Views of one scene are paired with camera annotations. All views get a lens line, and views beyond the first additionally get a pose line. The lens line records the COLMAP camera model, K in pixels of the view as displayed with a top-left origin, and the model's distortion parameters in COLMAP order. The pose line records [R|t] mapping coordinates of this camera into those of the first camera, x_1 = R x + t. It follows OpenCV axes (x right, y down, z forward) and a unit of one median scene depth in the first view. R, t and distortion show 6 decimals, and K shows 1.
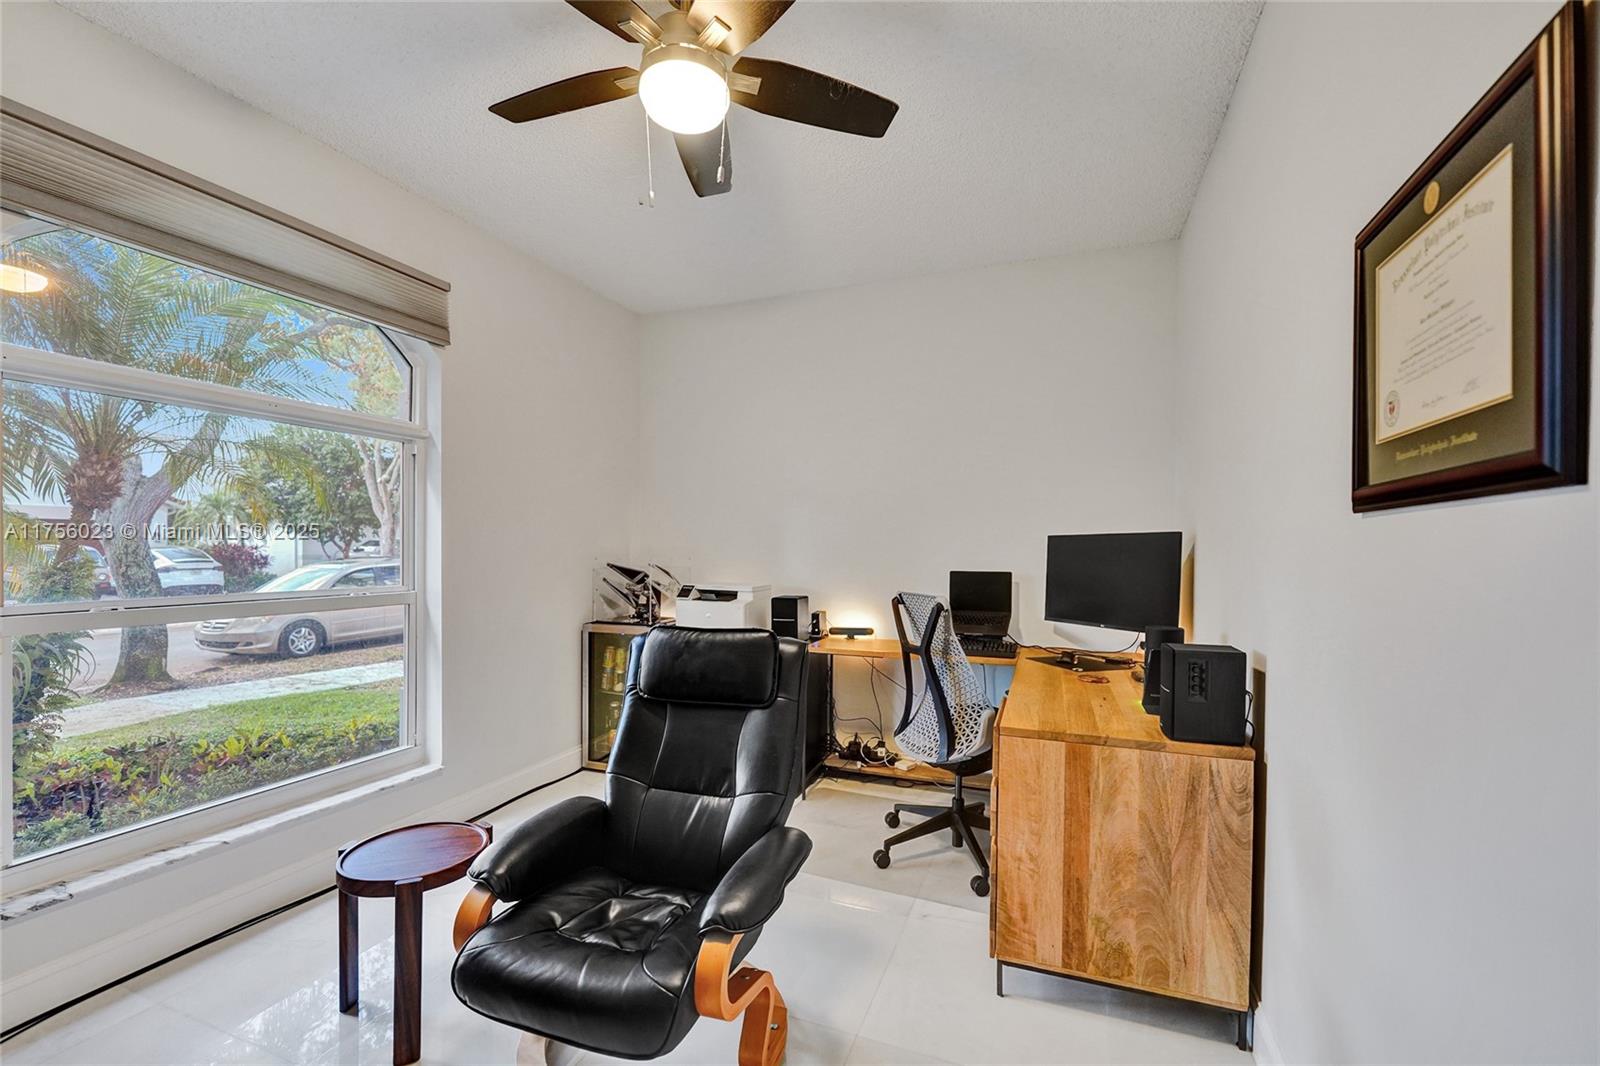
lens RADIAL K [[671.3, 0, 800.0], [0, 671.3, 533.0], [0, 0, 1]] dist [0.000761, 0.000055]
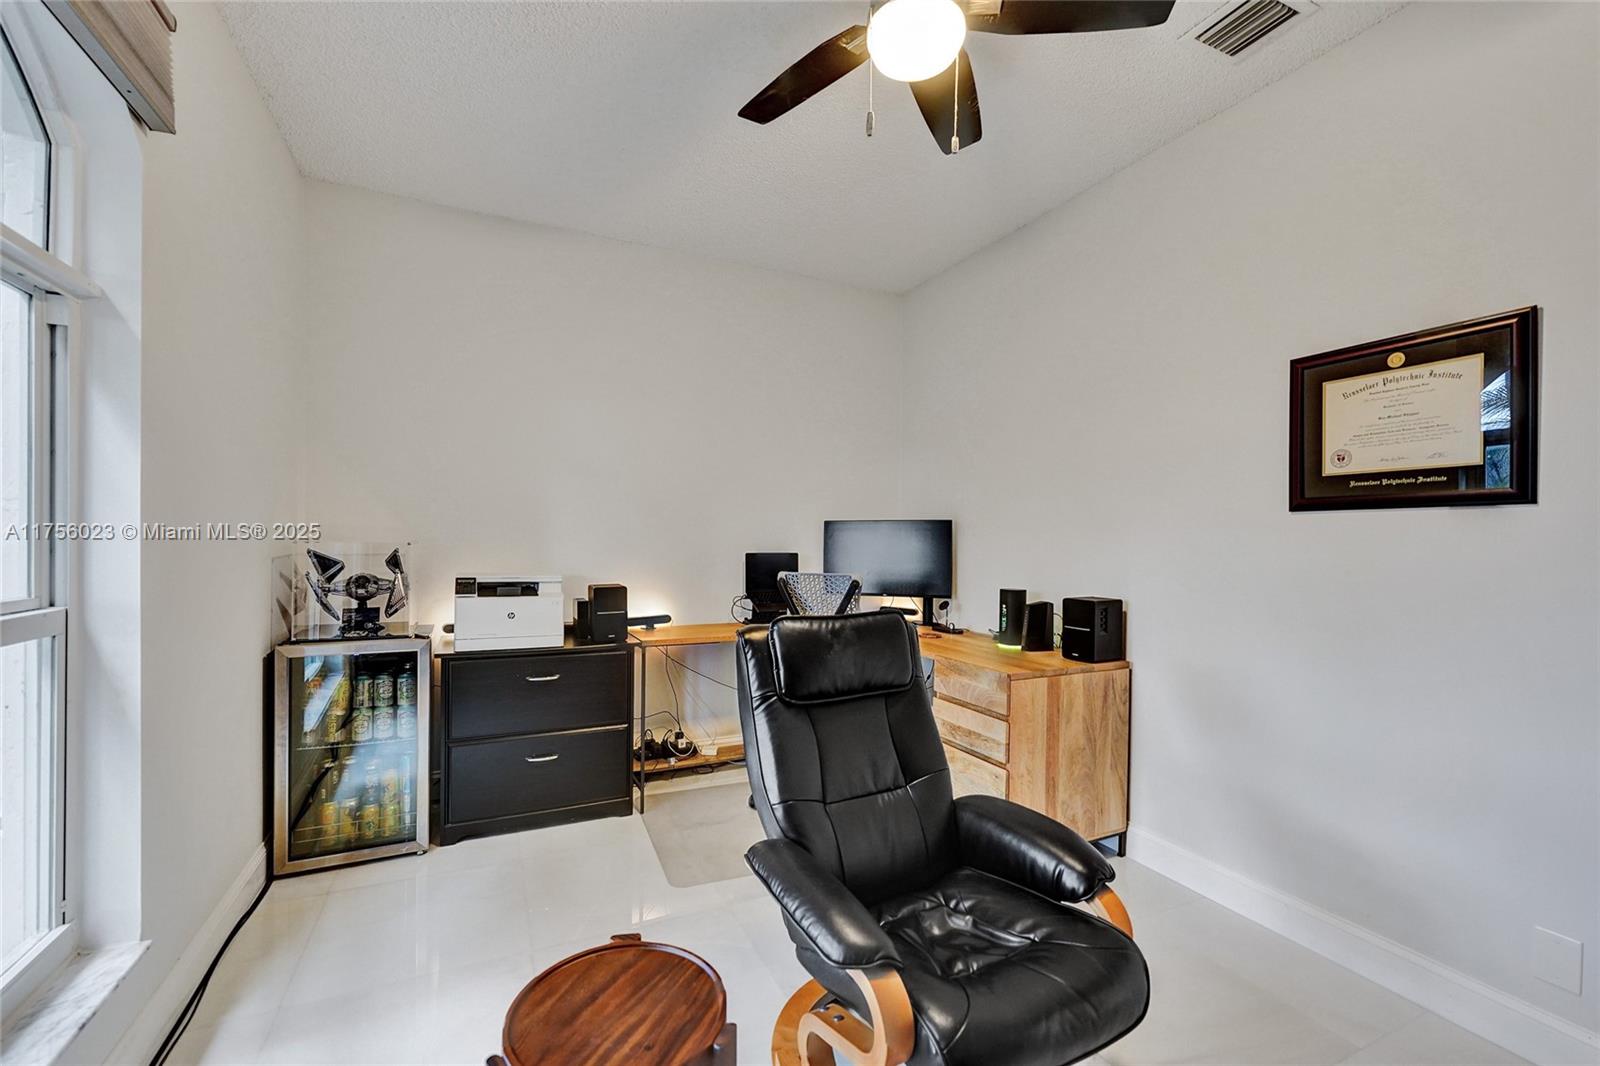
lens RADIAL K [[664.0, 0, 800.8], [0, 664.0, 527.7], [0, 0, 1]] dist [0.001350, 0.000221]
pose [[0.690837, 0.012789, 0.722898, -0.901171], [-0.021910, 0.999755, 0.003252, 0.025012], [-0.722679, -0.018085, 0.690948, 0.461974]]
